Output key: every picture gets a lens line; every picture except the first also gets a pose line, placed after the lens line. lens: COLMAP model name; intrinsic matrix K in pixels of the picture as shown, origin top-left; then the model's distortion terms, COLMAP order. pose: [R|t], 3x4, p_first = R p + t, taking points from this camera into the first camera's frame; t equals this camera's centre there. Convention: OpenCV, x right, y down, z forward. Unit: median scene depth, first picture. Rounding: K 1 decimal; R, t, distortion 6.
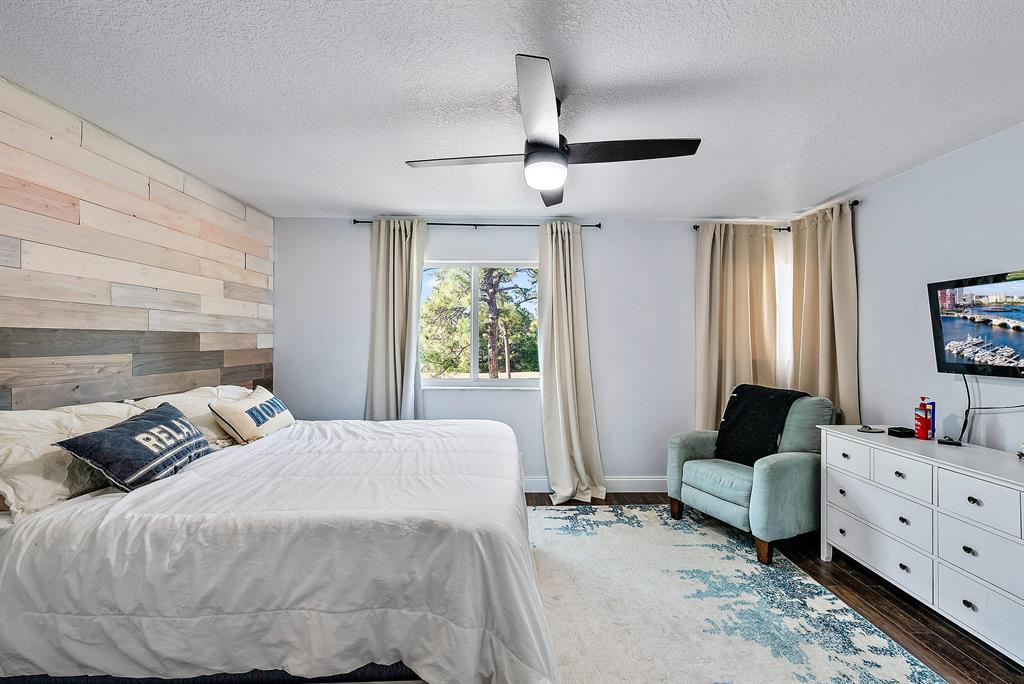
lens RADIAL K [[409.9, 0, 502.9], [0, 409.9, 342.8], [0, 0, 1]] dist [-0.000210, -0.000419]
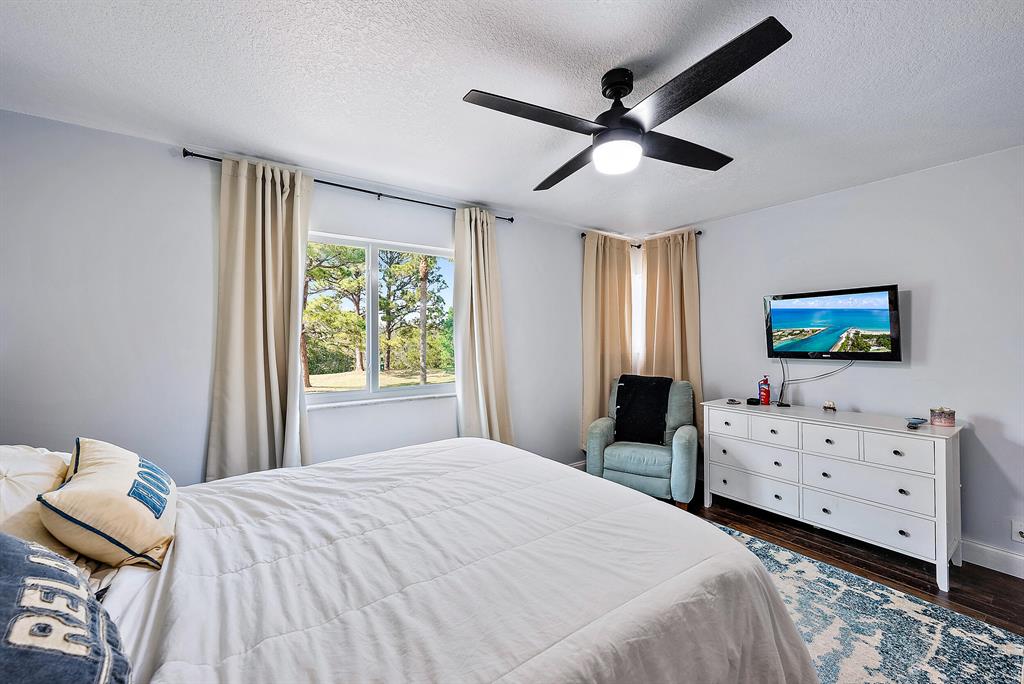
lens RADIAL K [[409.9, 0, 513.1], [0, 409.9, 344.0], [0, 0, 1]] dist [-0.000210, -0.000419]
pose [[0.818503, -0.019071, 0.574185, -0.445216], [0.016411, 0.999817, 0.009814, -0.005010], [-0.574267, 0.001390, 0.818667, 0.289859]]
